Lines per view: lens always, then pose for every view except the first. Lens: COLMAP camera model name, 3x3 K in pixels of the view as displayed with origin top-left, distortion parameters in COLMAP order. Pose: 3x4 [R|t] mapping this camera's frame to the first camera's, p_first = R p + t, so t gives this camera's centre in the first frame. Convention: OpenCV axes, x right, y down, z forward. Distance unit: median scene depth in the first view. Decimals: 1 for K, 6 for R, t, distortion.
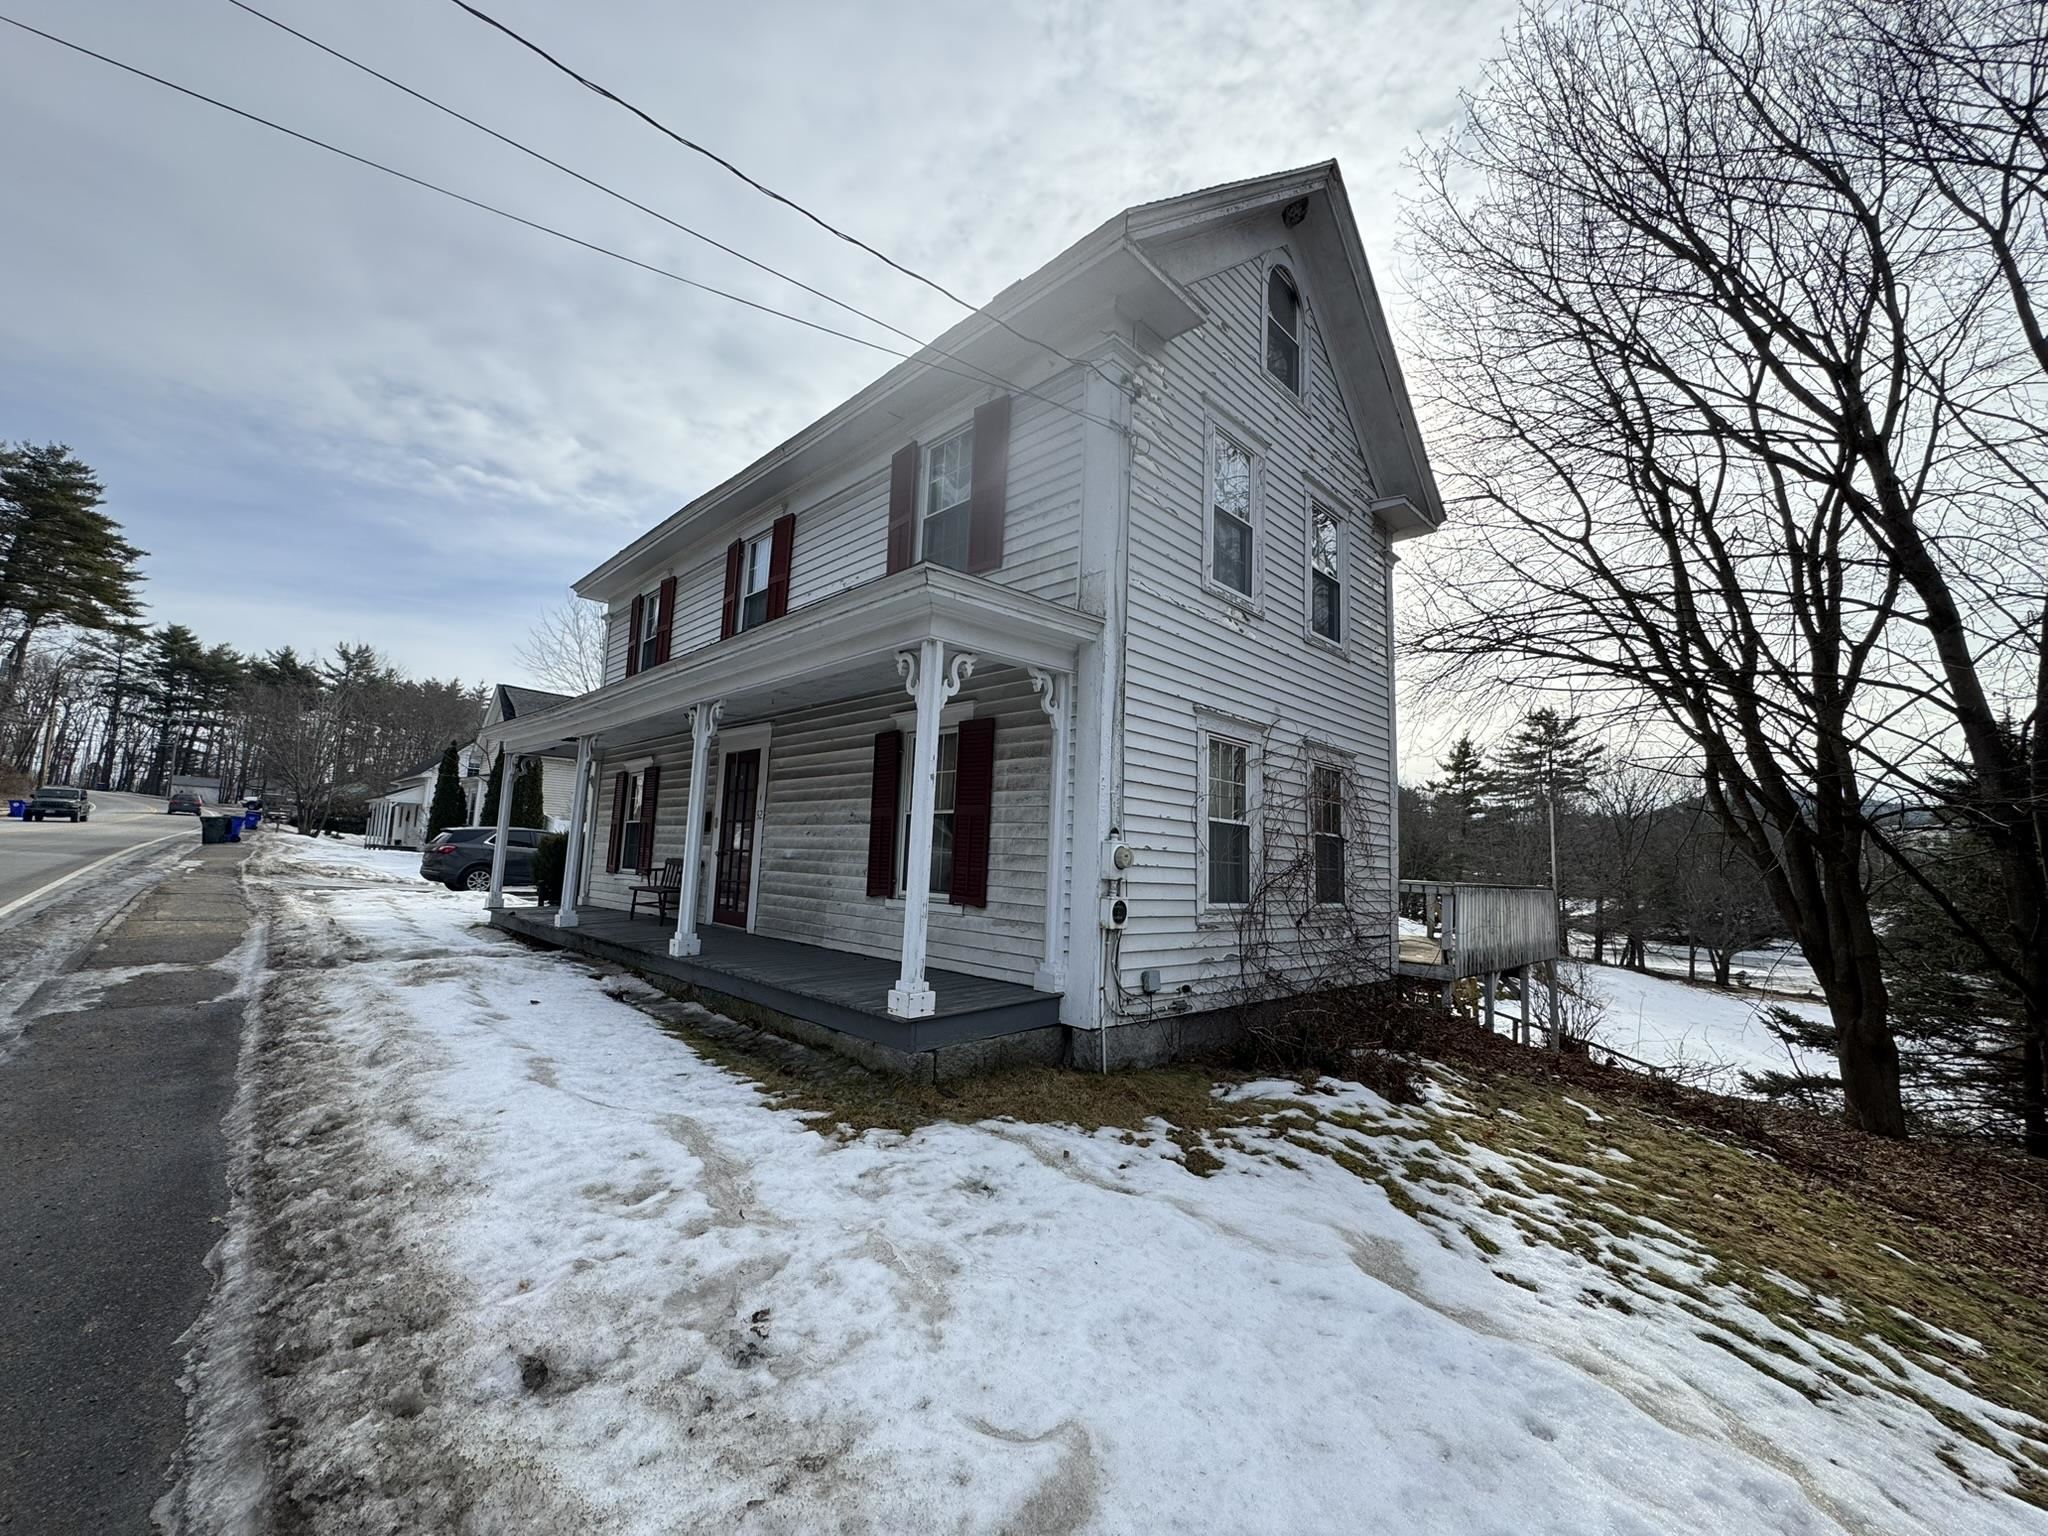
lens RADIAL K [[817.3, 0, 1022.8], [0, 817.3, 766.8], [0, 0, 1]] dist [0.000098, -0.000099]
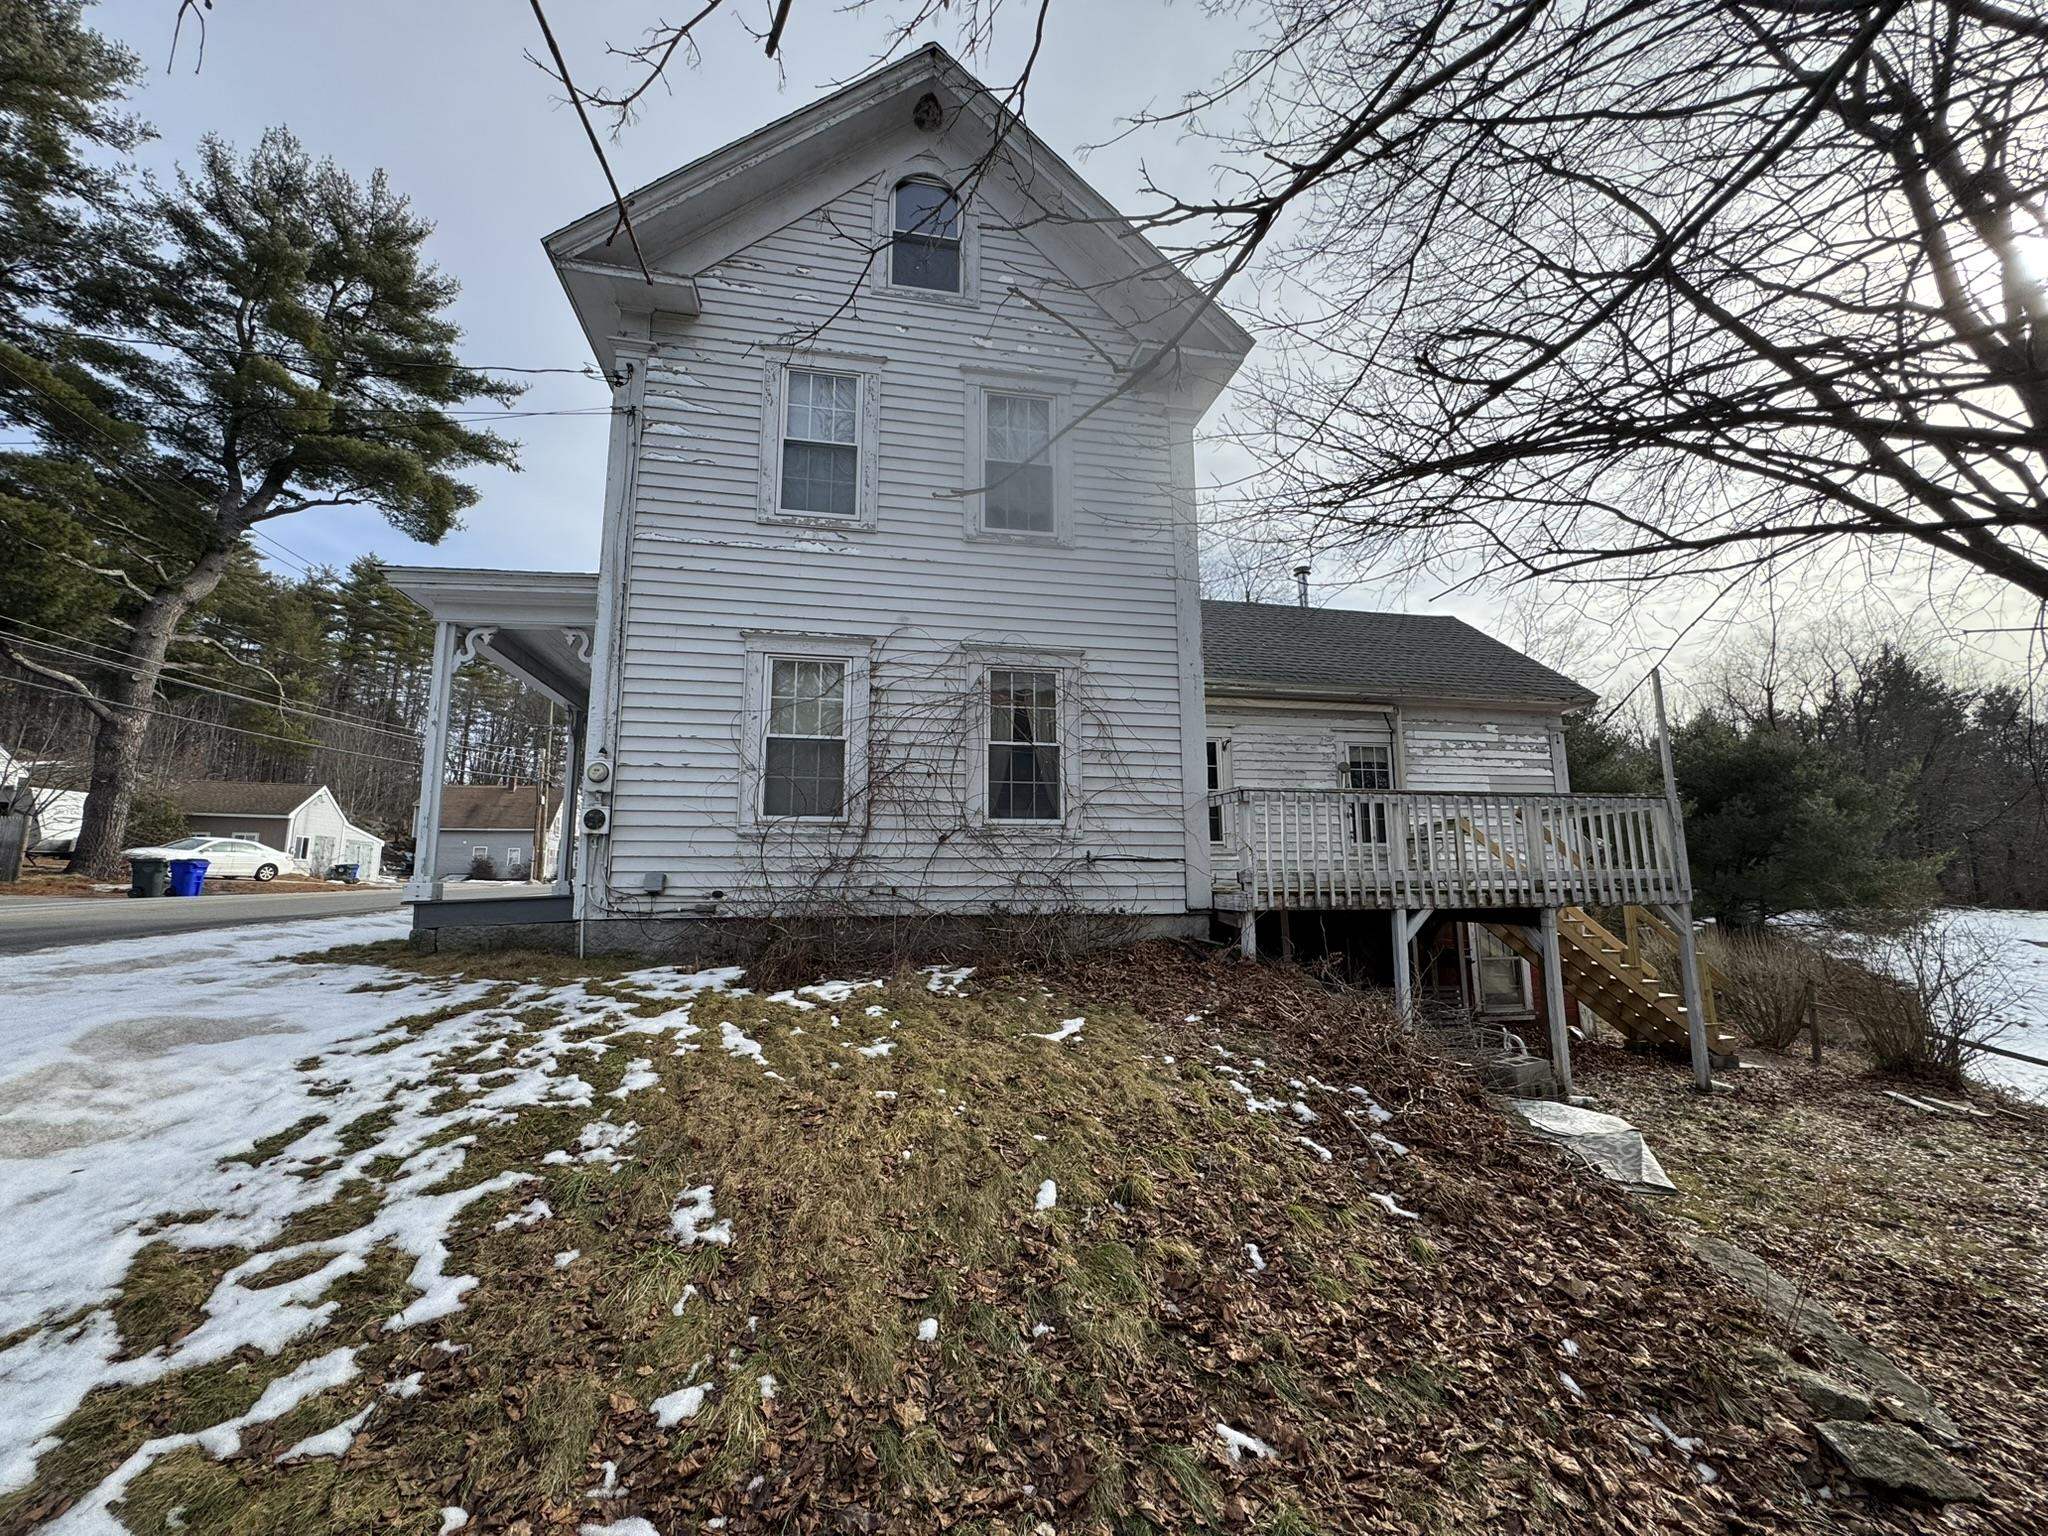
lens RADIAL K [[817.3, 0, 1019.4], [0, 817.3, 768.3], [0, 0, 1]] dist [0.000098, -0.000099]
pose [[0.832489, -0.127579, -0.539152, 1.010360], [0.107940, 0.991827, -0.068029, 0.202413], [0.543425, -0.001563, 0.839456, 0.292140]]
